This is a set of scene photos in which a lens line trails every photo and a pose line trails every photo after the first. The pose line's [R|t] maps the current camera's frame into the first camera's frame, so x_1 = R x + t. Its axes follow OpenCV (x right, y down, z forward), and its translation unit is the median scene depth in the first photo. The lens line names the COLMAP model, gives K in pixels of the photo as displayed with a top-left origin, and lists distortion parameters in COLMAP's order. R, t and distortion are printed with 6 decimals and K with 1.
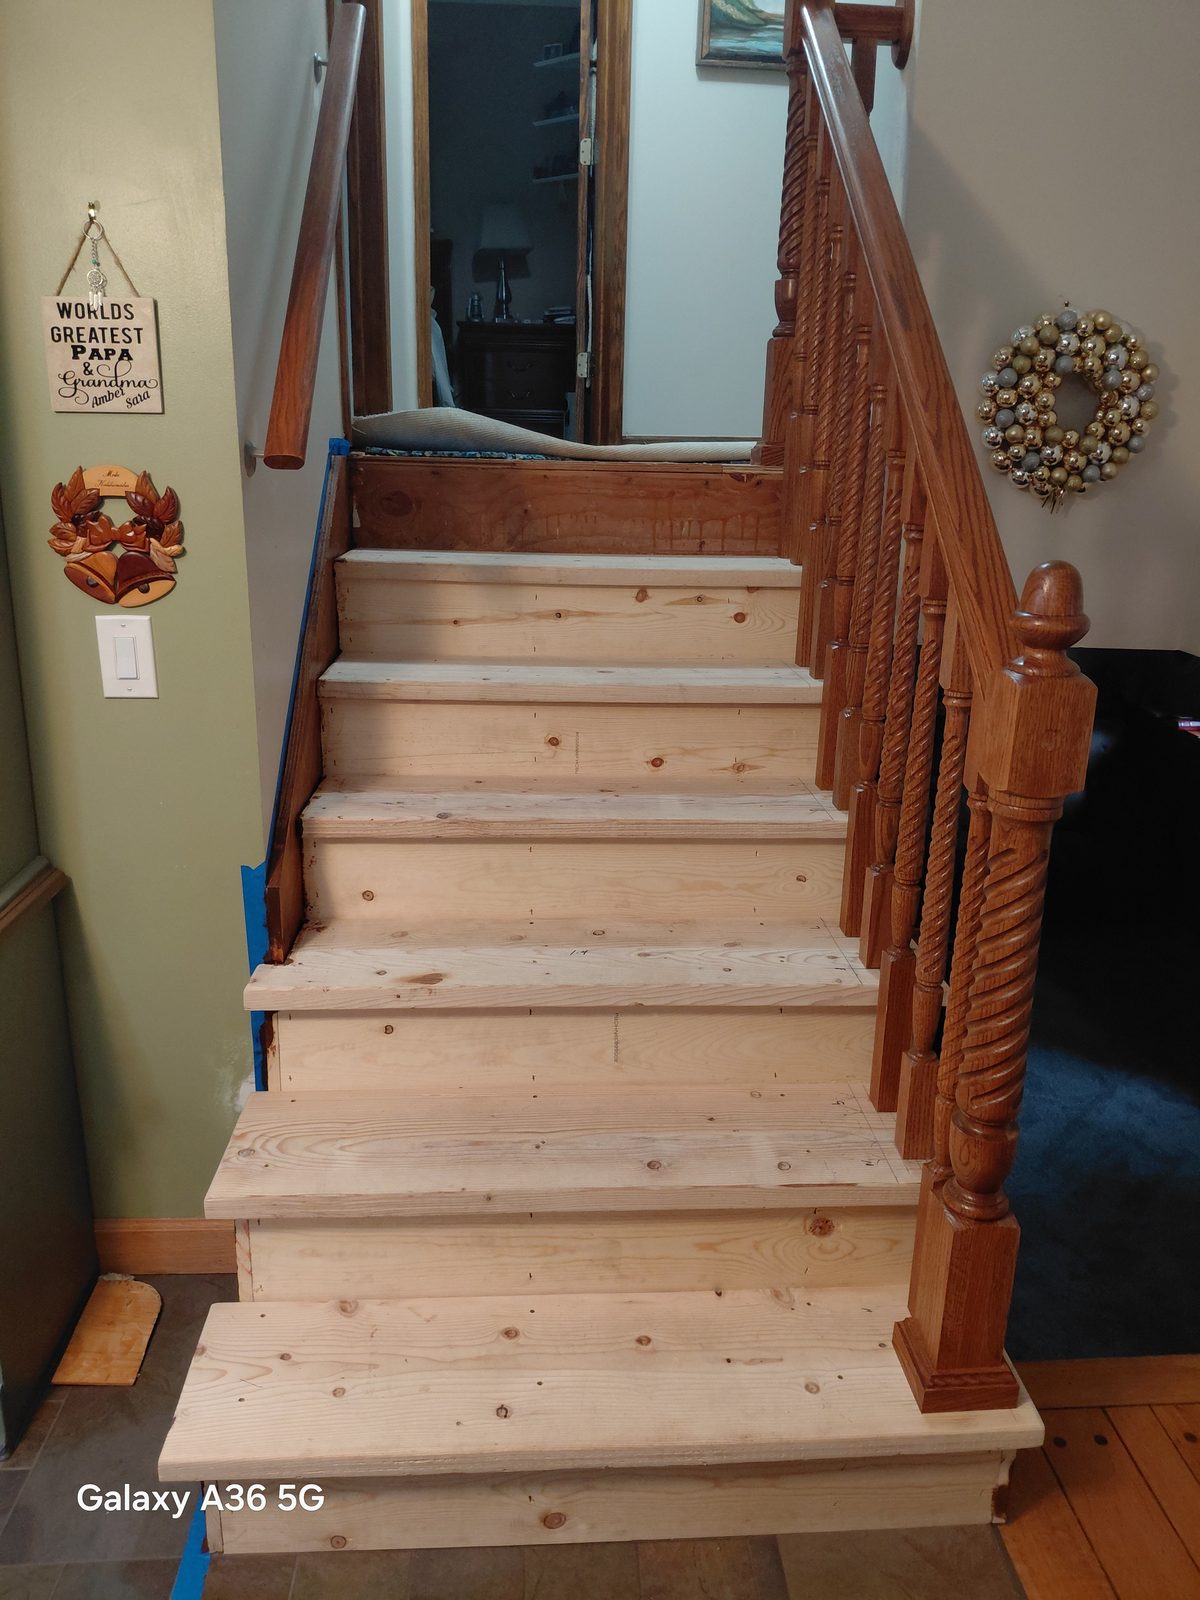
lens RADIAL K [[1162.7, 0, 610.4], [0, 1162.7, 795.2], [0, 0, 1]] dist [0.003951, -0.043989]
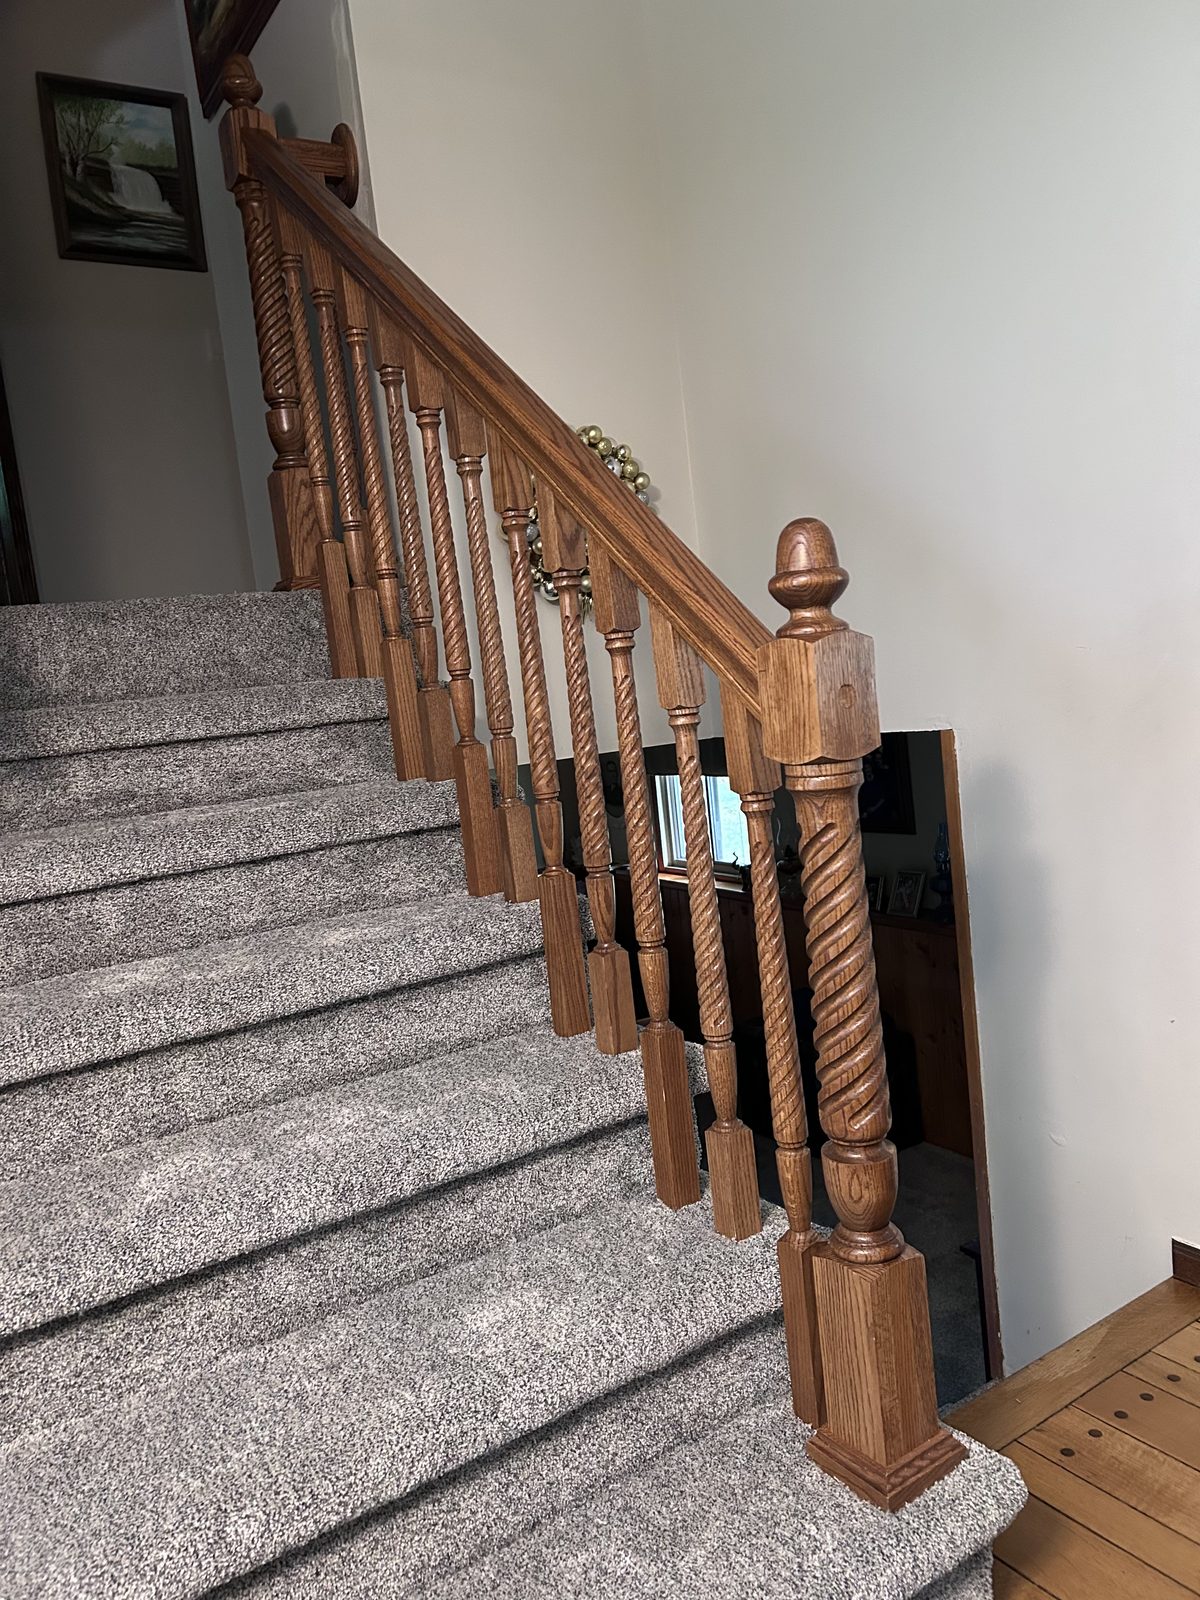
lens RADIAL K [[1185.3, 0, 604.0], [0, 1185.3, 810.8], [0, 0, 1]] dist [0.010131, -0.000698]
pose [[0.862122, -0.168844, 0.477742, -0.206868], [0.259734, 0.956815, -0.130550, 0.089838], [-0.435068, 0.236636, 0.868746, 0.204428]]
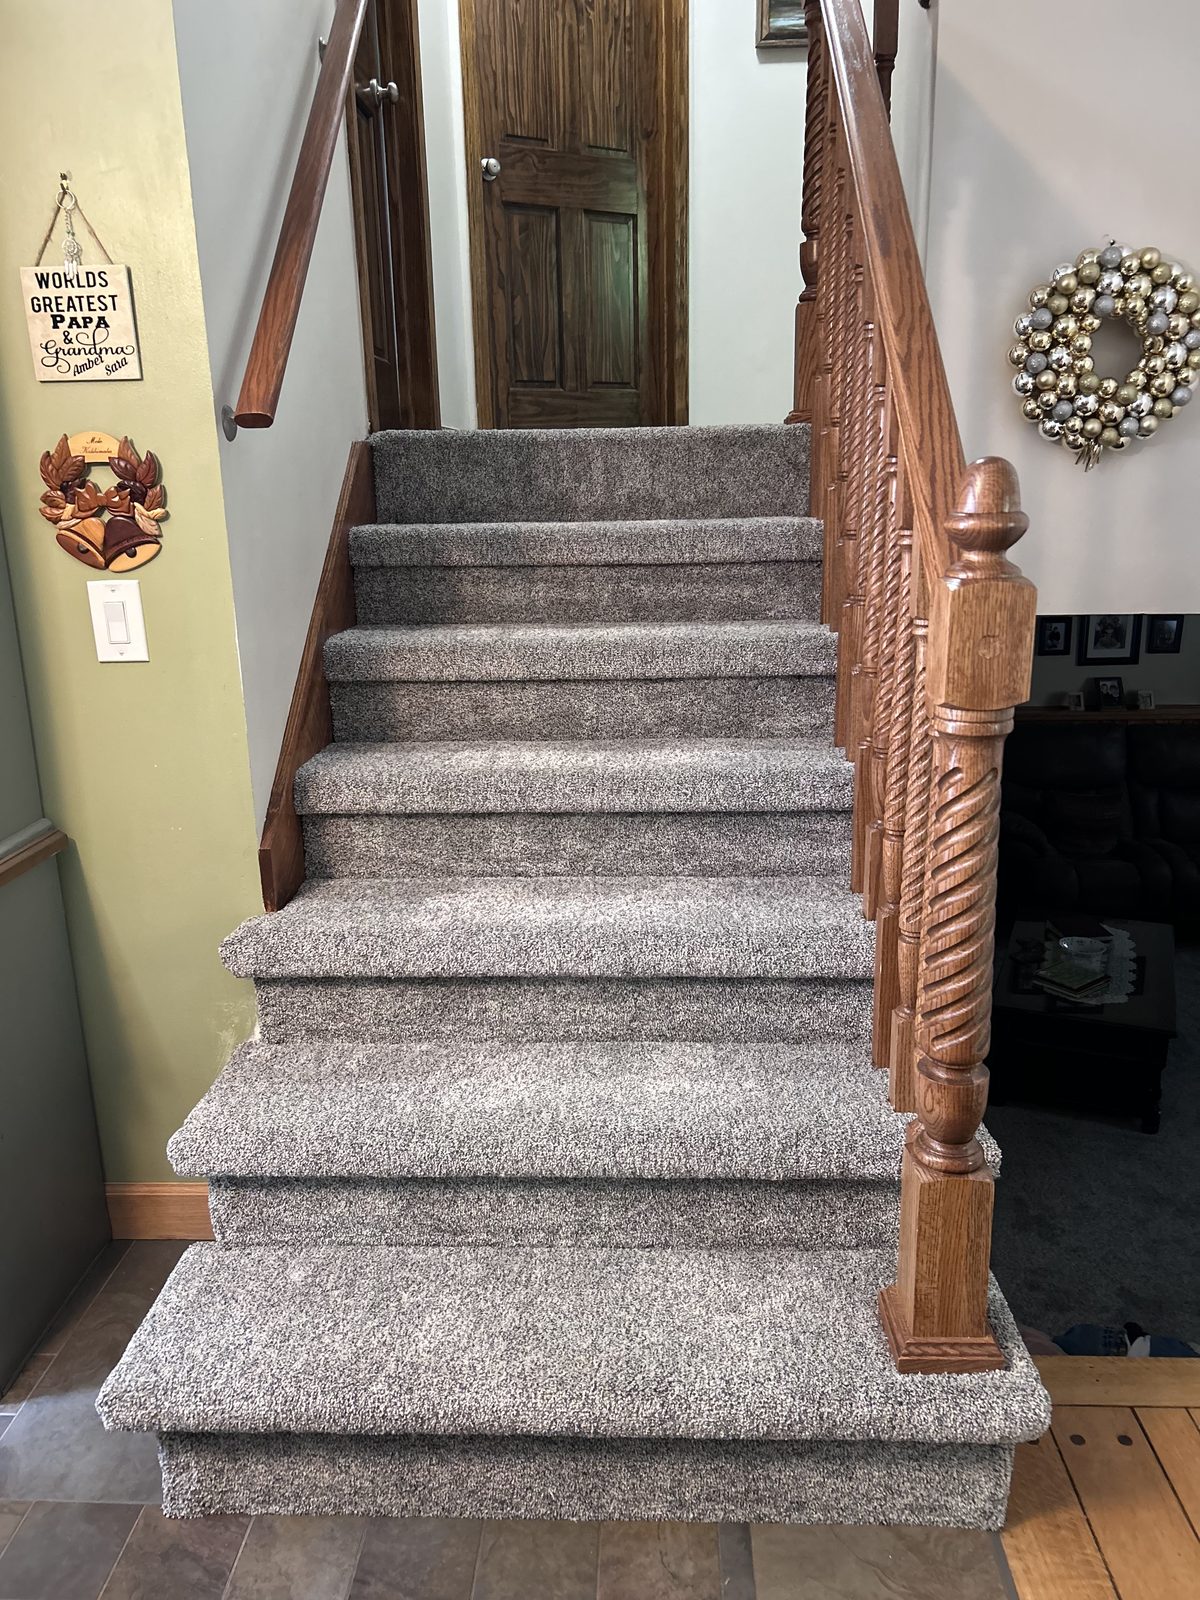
lens RADIAL K [[1185.3, 0, 604.0], [0, 1185.3, 810.8], [0, 0, 1]] dist [0.010131, -0.000698]
pose [[0.993532, -0.013005, -0.112801, 0.133693], [0.010717, 0.999725, -0.020868, 0.078754], [0.113042, 0.019524, 0.993398, 0.005489]]
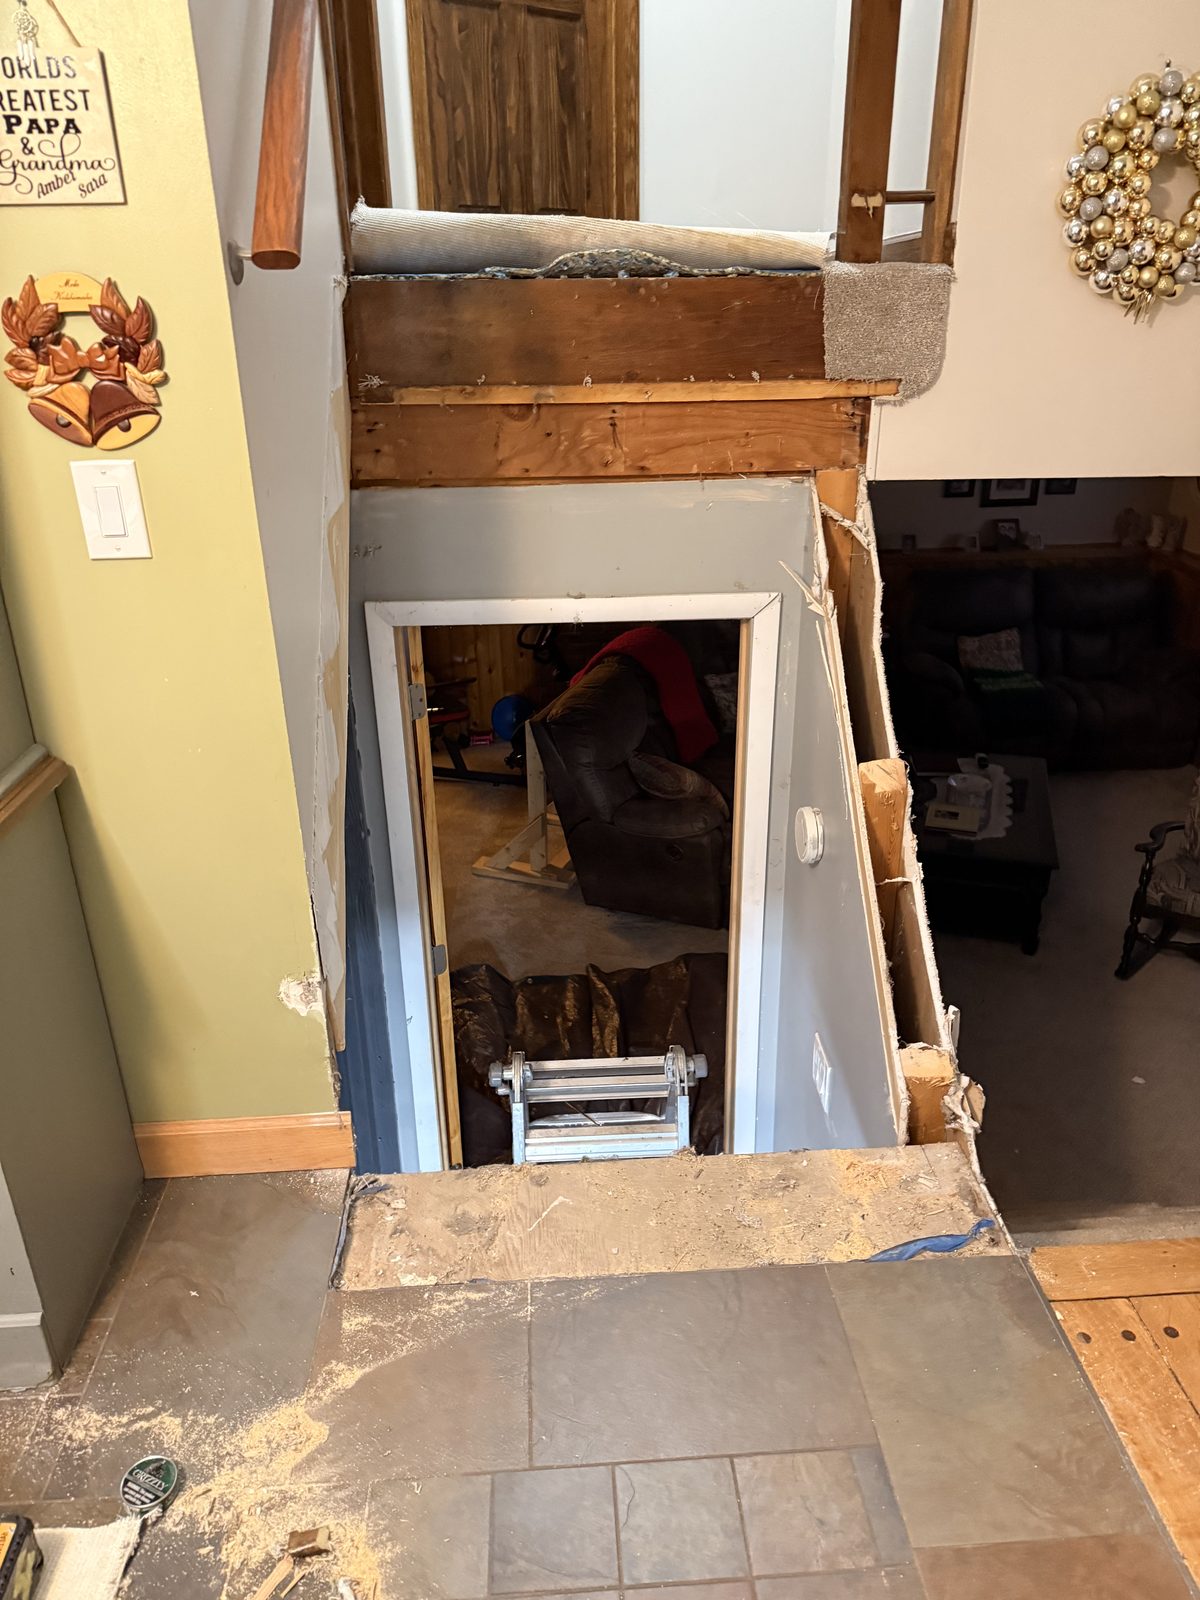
lens RADIAL K [[1112.1, 0, 611.8], [0, 1112.1, 803.8], [0, 0, 1]] dist [-0.006039, -0.001282]
pose [[0.999433, -0.031759, -0.011197, -0.043950], [0.032939, 0.991093, 0.129032, 0.003264], [0.007000, -0.129328, 0.991577, 0.163178]]
